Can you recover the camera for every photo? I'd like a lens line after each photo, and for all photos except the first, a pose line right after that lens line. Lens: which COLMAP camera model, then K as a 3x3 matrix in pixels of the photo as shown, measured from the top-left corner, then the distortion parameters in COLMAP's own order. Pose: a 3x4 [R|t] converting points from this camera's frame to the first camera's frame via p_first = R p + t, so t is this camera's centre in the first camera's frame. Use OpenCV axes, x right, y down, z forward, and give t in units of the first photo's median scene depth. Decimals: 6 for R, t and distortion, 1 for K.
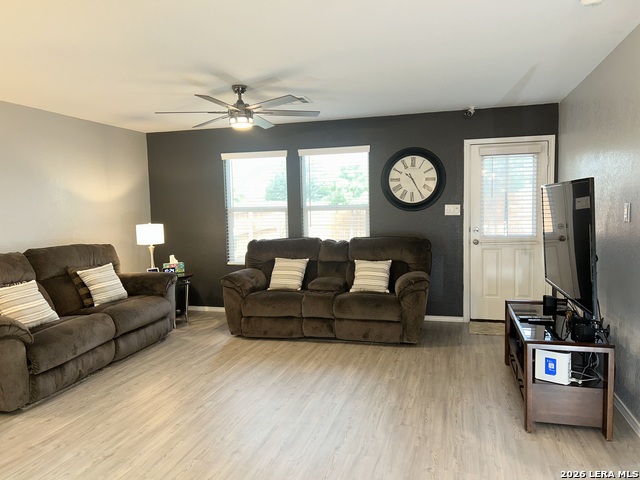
lens RADIAL K [[475.4, 0, 322.5], [0, 475.4, 240.5], [0, 0, 1]] dist [0.067244, -0.015215]
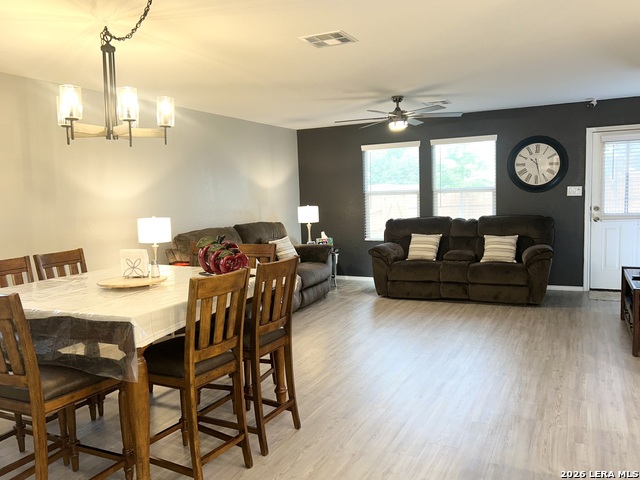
lens RADIAL K [[511.1, 0, 313.4], [0, 511.1, 240.7], [0, 0, 1]] dist [0.002150, -0.003222]
pose [[0.980653, 0.005403, -0.195679, -0.099814], [0.000054, 0.999612, 0.027870, 0.020407], [0.195754, -0.027342, 0.980272, -0.317954]]
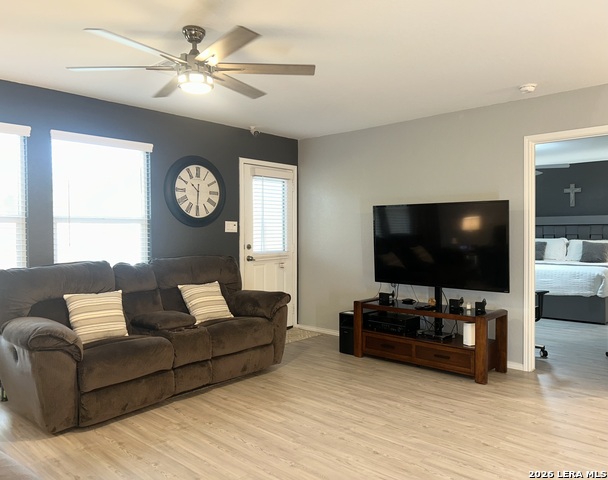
lens RADIAL K [[488.1, 0, 303.4], [0, 488.1, 239.8], [0, 0, 1]] dist [0.060373, -0.007545]
pose [[0.446431, 0.003710, 0.894810, -0.593571], [0.057474, 0.997808, -0.032812, 0.004098], [-0.892970, 0.066076, 0.445239, 0.460570]]
